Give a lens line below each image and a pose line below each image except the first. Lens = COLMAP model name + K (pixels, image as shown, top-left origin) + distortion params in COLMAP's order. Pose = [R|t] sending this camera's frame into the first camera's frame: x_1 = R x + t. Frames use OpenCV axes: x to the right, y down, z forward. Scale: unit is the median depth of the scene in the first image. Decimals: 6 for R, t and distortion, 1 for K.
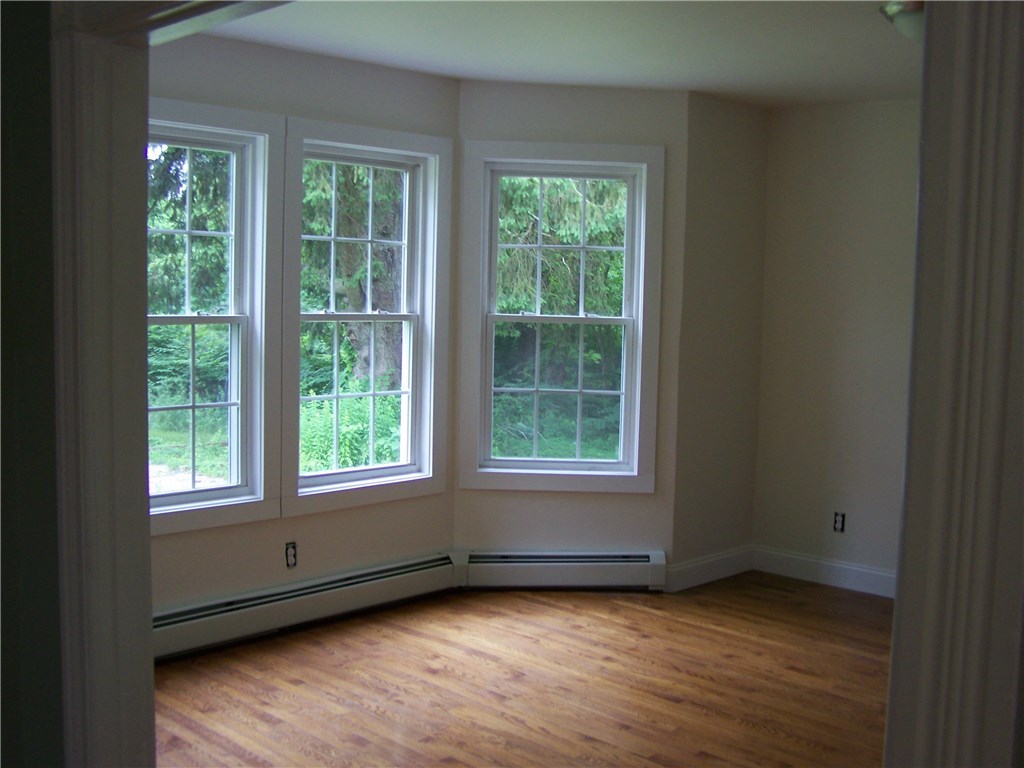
lens RADIAL K [[1119.7, 0, 512.0], [0, 1119.7, 384.0], [0, 0, 1]] dist [-0.024405, -0.012566]
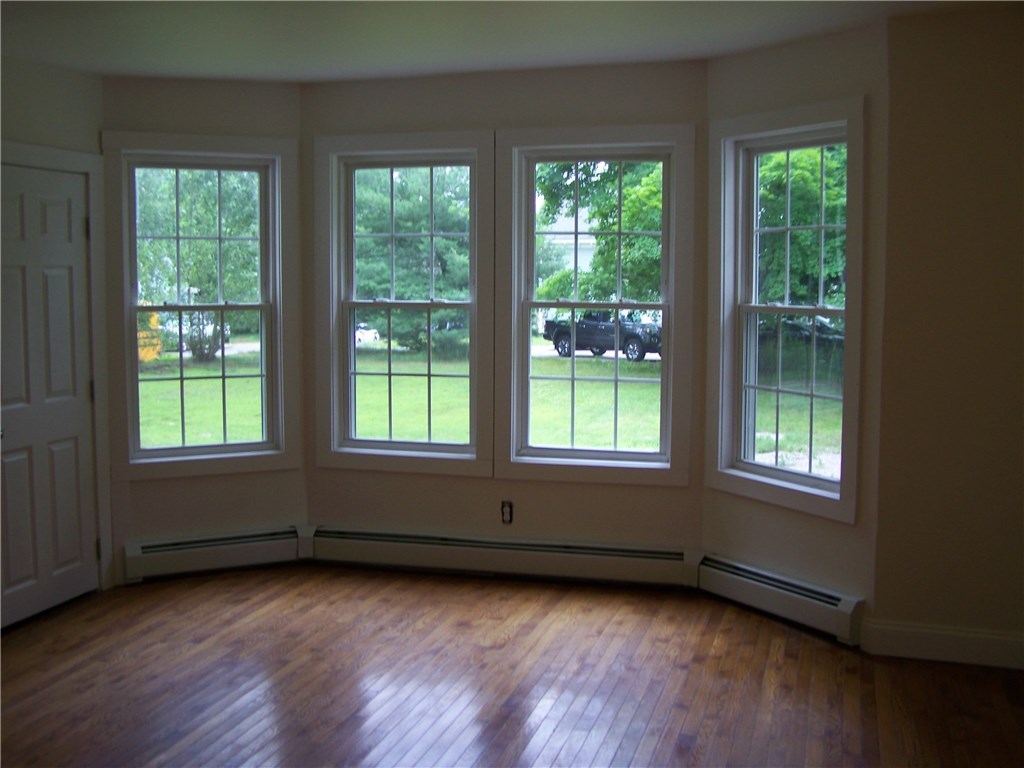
lens RADIAL K [[1119.7, 0, 512.0], [0, 1119.7, 384.0], [0, 0, 1]] dist [-0.024405, -0.012566]
pose [[0.457148, 0.048535, -0.888065, 0.818536], [-0.058402, 0.997993, 0.024480, -0.006800], [0.887471, 0.040674, 0.459065, 0.474807]]
